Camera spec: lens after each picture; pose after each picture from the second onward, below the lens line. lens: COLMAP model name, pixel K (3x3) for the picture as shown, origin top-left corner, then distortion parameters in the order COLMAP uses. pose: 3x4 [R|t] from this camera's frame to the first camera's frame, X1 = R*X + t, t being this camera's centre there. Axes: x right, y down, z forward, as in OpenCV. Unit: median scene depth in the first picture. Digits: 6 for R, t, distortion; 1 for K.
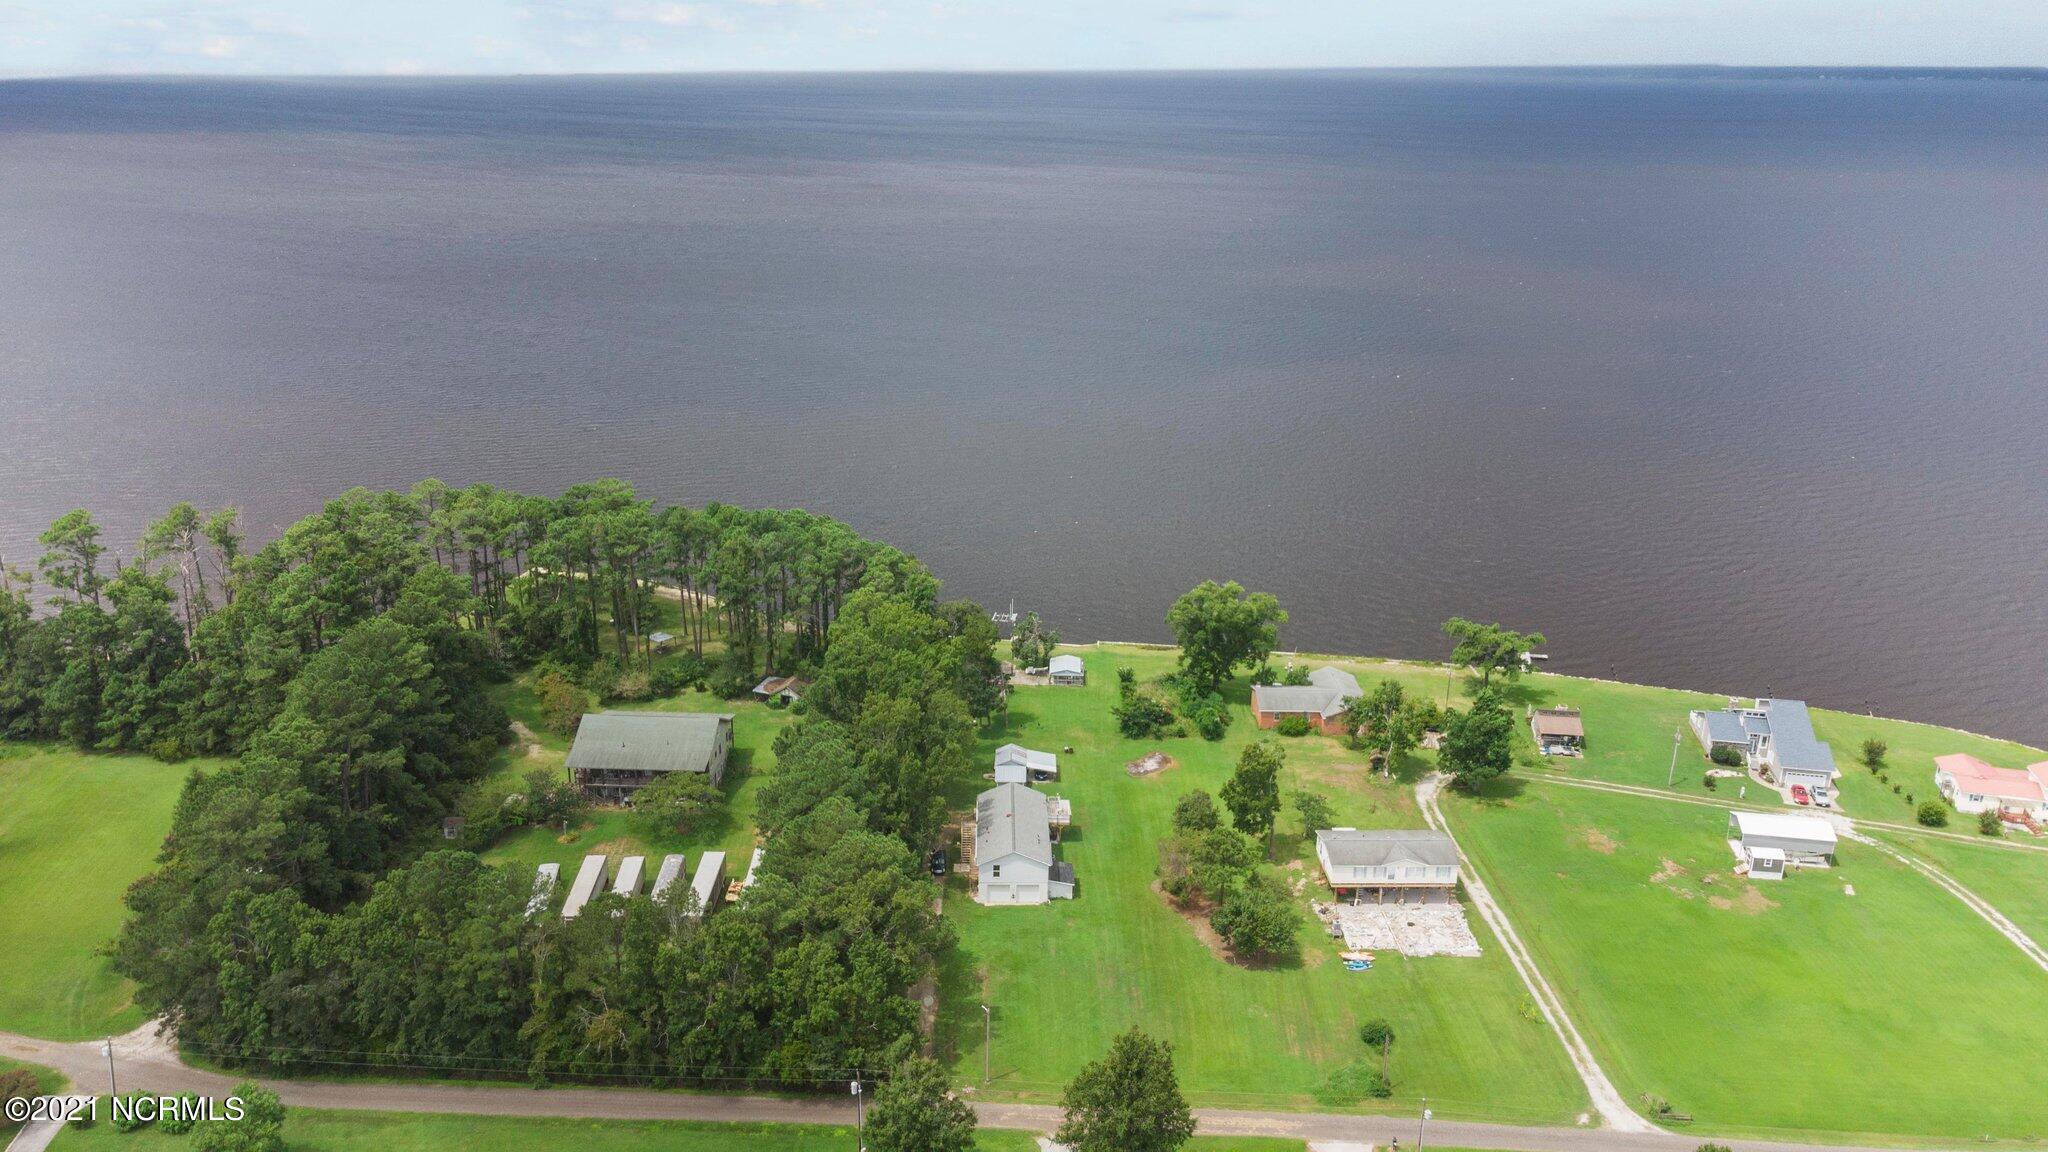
lens RADIAL K [[1563.1, 0, 1024.8], [0, 1563.1, 572.0], [0, 0, 1]] dist [-0.000850, 0.000044]
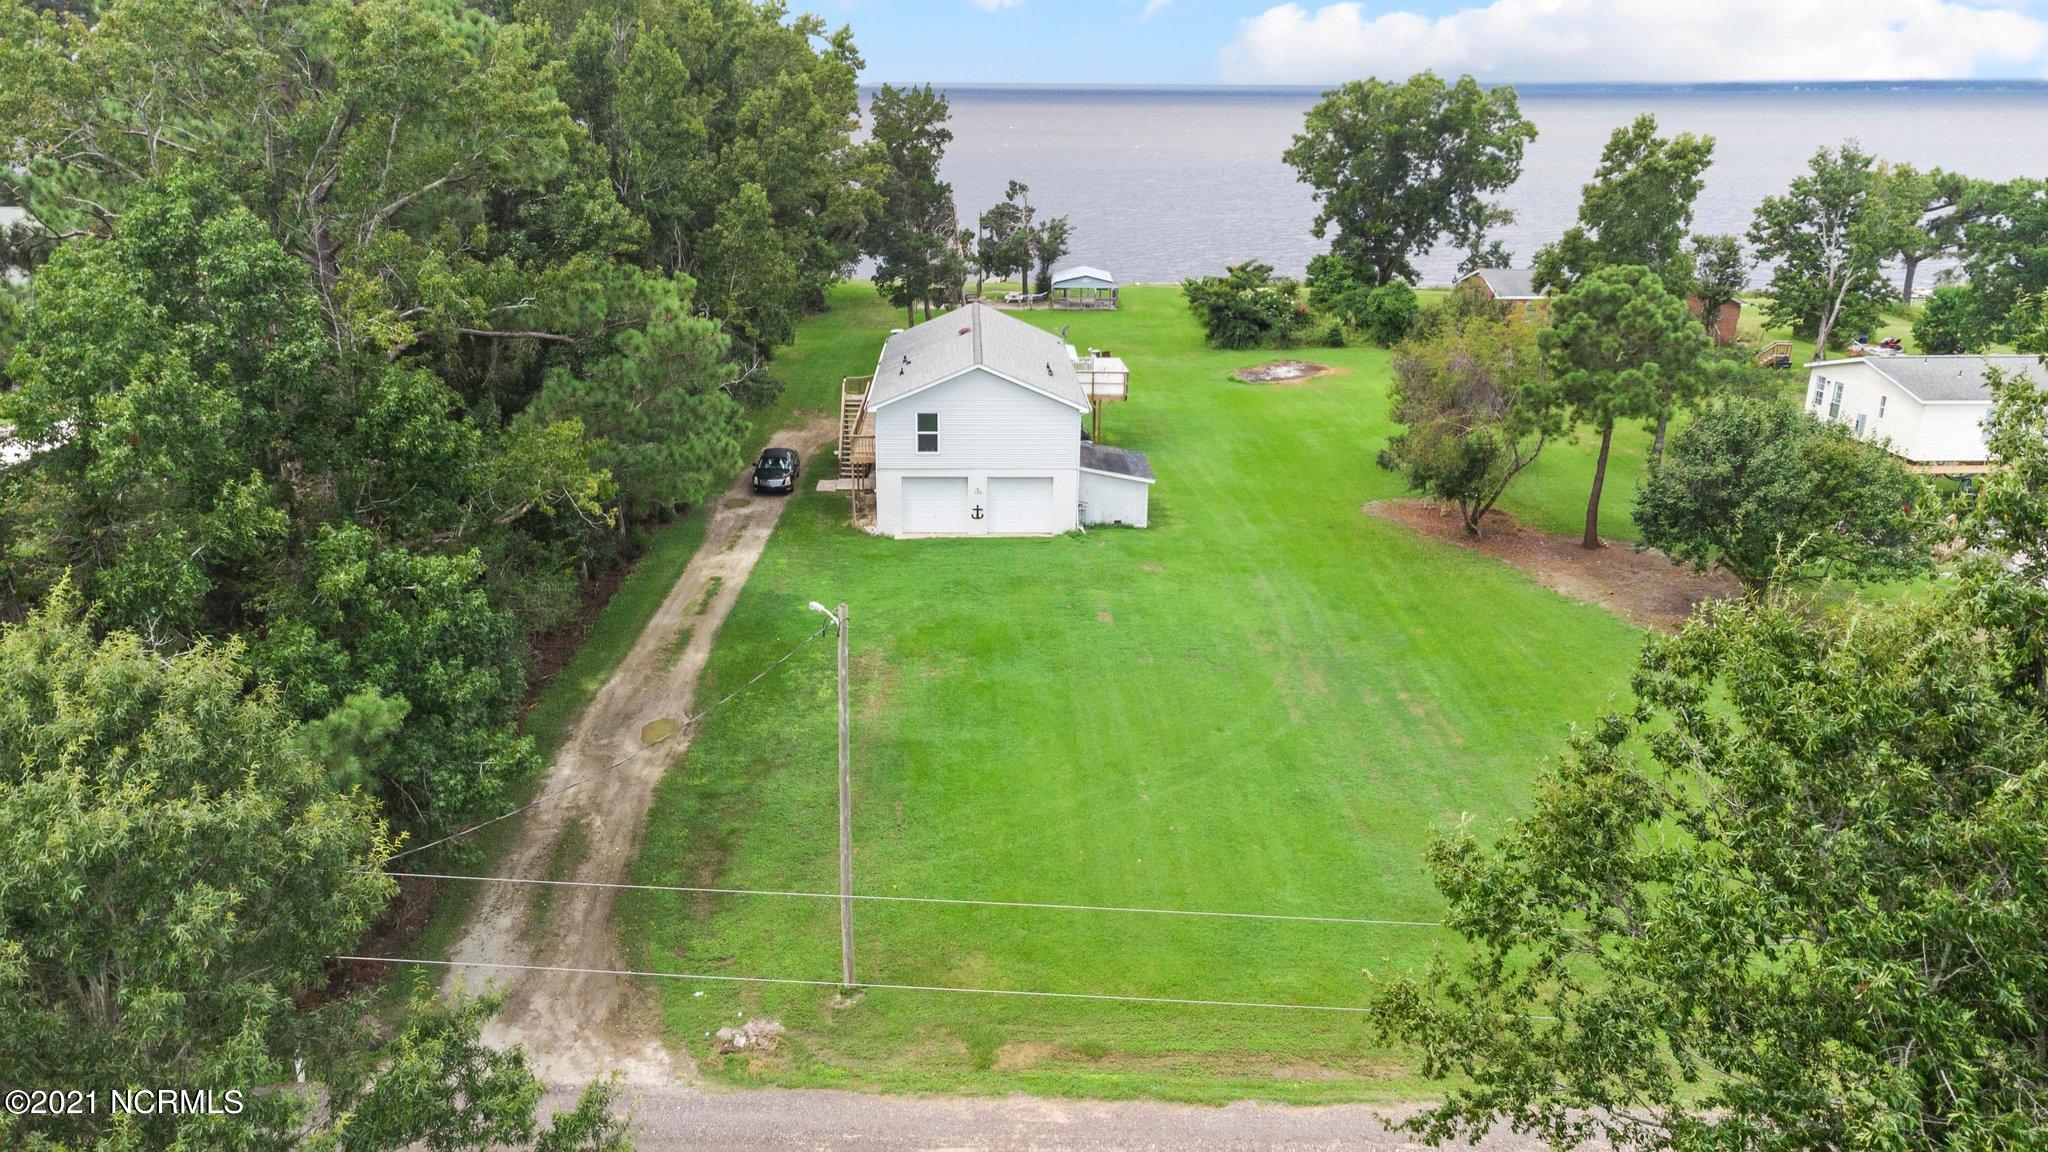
lens RADIAL K [[1563.1, 0, 1022.9], [0, 1563.1, 579.2], [0, 0, 1]] dist [-0.000850, 0.000044]
pose [[0.999857, -0.001274, 0.016863, -0.003256], [0.001577, 0.999838, -0.017951, 0.229174], [-0.016838, 0.017975, 0.999697, 0.660231]]
